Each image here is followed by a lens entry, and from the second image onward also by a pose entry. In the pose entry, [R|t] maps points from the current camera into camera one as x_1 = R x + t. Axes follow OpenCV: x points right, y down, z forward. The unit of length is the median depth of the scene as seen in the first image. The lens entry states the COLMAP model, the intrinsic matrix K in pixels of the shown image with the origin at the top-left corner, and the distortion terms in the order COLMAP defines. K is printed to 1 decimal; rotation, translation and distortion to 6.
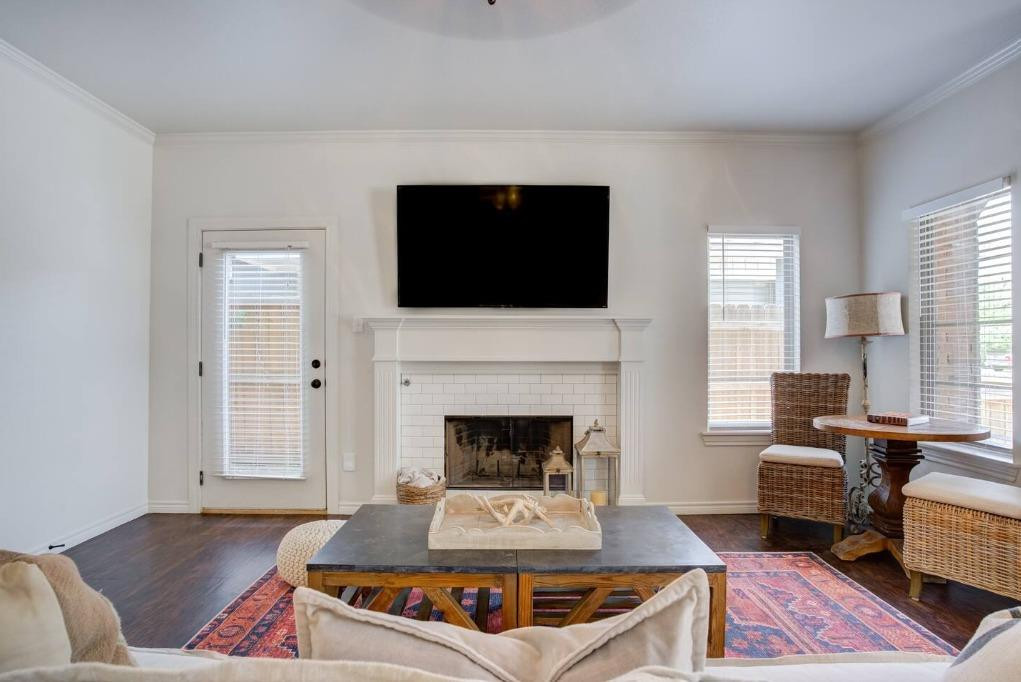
lens RADIAL K [[539.9, 0, 505.4], [0, 539.9, 340.9], [0, 0, 1]] dist [-0.059296, 0.026325]
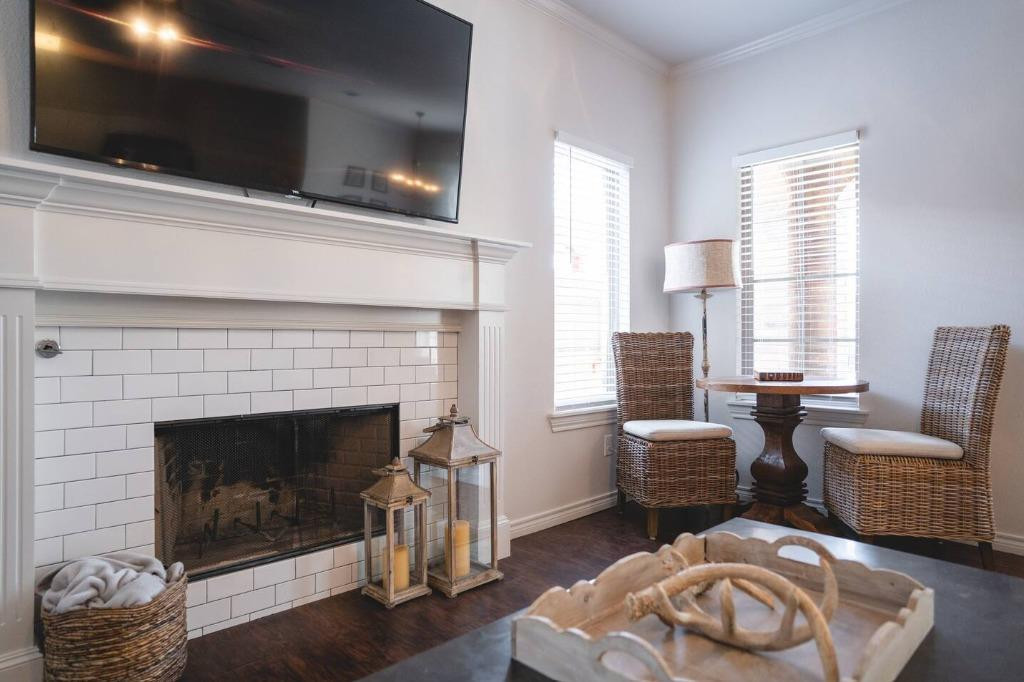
lens RADIAL K [[609.6, 0, 503.2], [0, 609.6, 341.2], [0, 0, 1]] dist [-0.033172, 0.012200]
pose [[0.721519, 0.000017, 0.692395, -0.251863], [-0.008142, 0.999931, 0.008460, 0.066222], [-0.692347, -0.011742, 0.721469, 0.451935]]
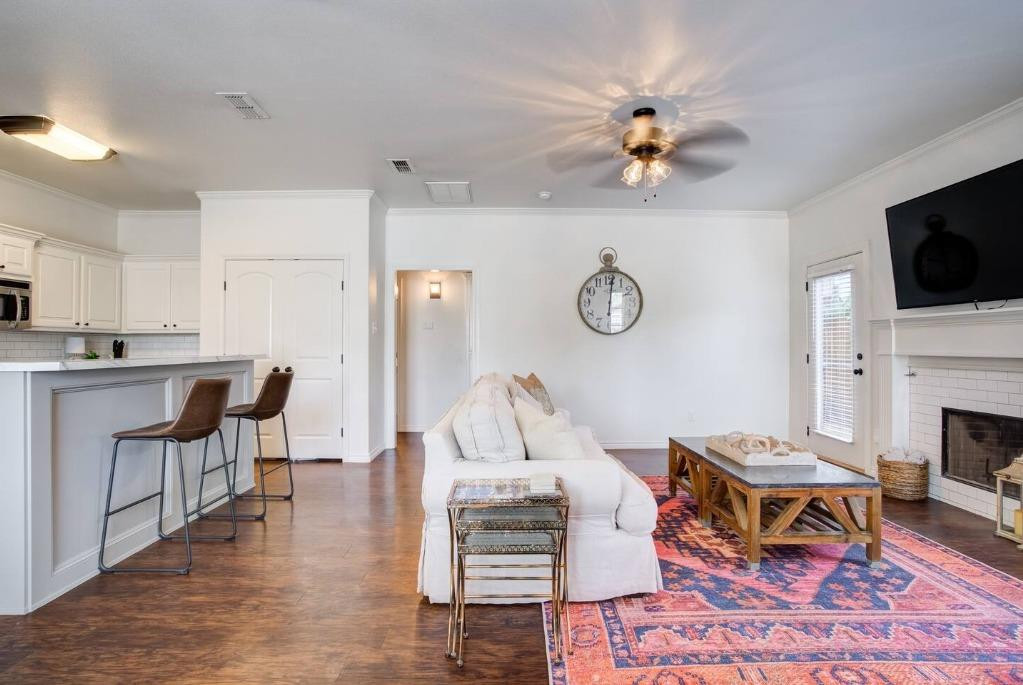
lens RADIAL K [[524.2, 0, 508.3], [0, 524.2, 343.9], [0, 0, 1]] dist [-0.042563, 0.017416]
pose [[0.004912, -0.005181, -0.999975, 0.905446], [0.011369, 0.999922, -0.005125, 0.009243], [0.999923, -0.011344, 0.004970, 0.141840]]
